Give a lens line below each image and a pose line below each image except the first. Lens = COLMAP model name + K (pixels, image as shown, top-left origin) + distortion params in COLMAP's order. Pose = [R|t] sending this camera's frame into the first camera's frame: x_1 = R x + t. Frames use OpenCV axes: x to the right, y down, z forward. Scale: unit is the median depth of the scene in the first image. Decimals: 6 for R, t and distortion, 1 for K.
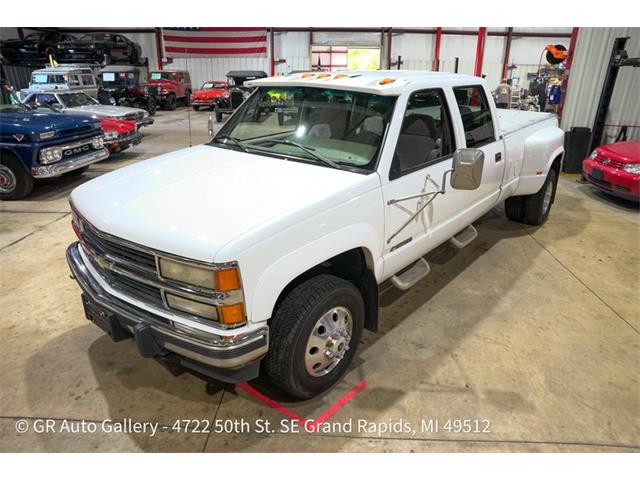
lens RADIAL K [[437.7, 0, 321.0], [0, 437.7, 244.7], [0, 0, 1]] dist [-0.133585, 0.102594]
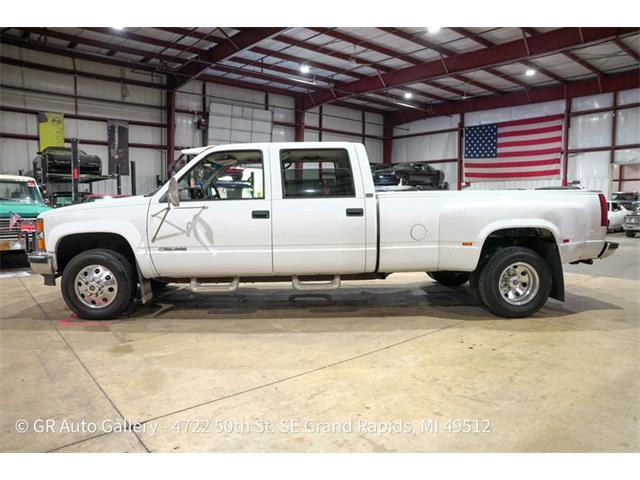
lens RADIAL K [[437.7, 0, 321.0], [0, 437.7, 244.7], [0, 0, 1]] dist [-0.133585, 0.102594]
pose [[0.684564, 0.057060, -0.726716, 0.975938], [-0.267337, 0.947120, -0.177465, 0.067240], [0.678162, 0.315764, 0.663618, 0.233552]]
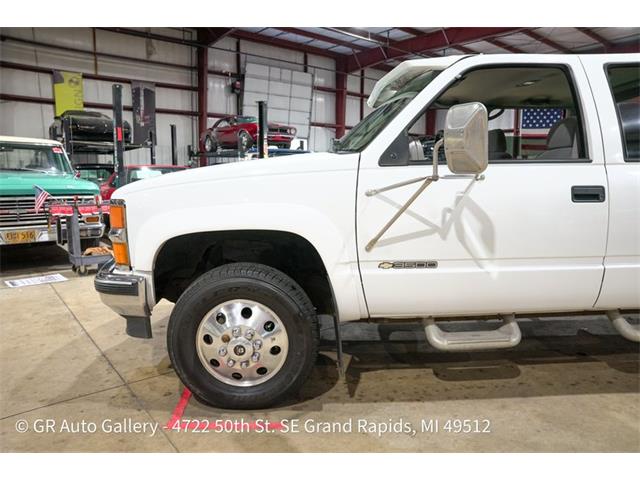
lens RADIAL K [[437.7, 0, 321.0], [0, 437.7, 244.7], [0, 0, 1]] dist [-0.133585, 0.102594]
pose [[0.671910, 0.098894, -0.734000, 0.369406], [-0.271428, 0.954974, -0.119801, 0.054900], [0.689103, 0.279723, 0.668499, 0.271232]]
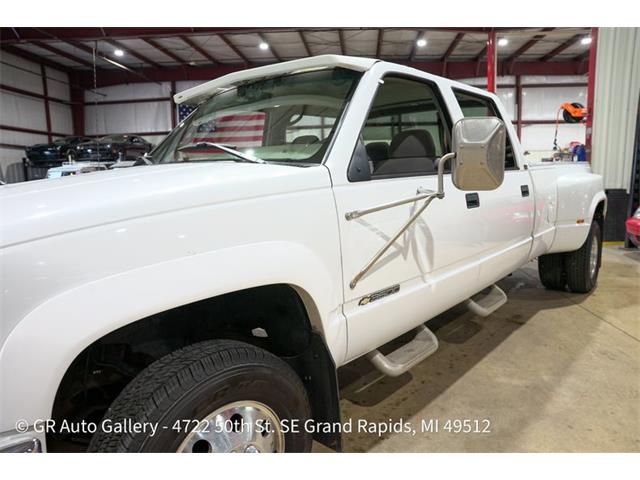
lens RADIAL K [[437.7, 0, 321.0], [0, 437.7, 244.7], [0, 0, 1]] dist [-0.133585, 0.102594]
pose [[0.998470, -0.025964, -0.048827, 0.083704], [0.014138, 0.973435, -0.228525, 0.041839], [0.053463, 0.227485, 0.972313, 0.248787]]
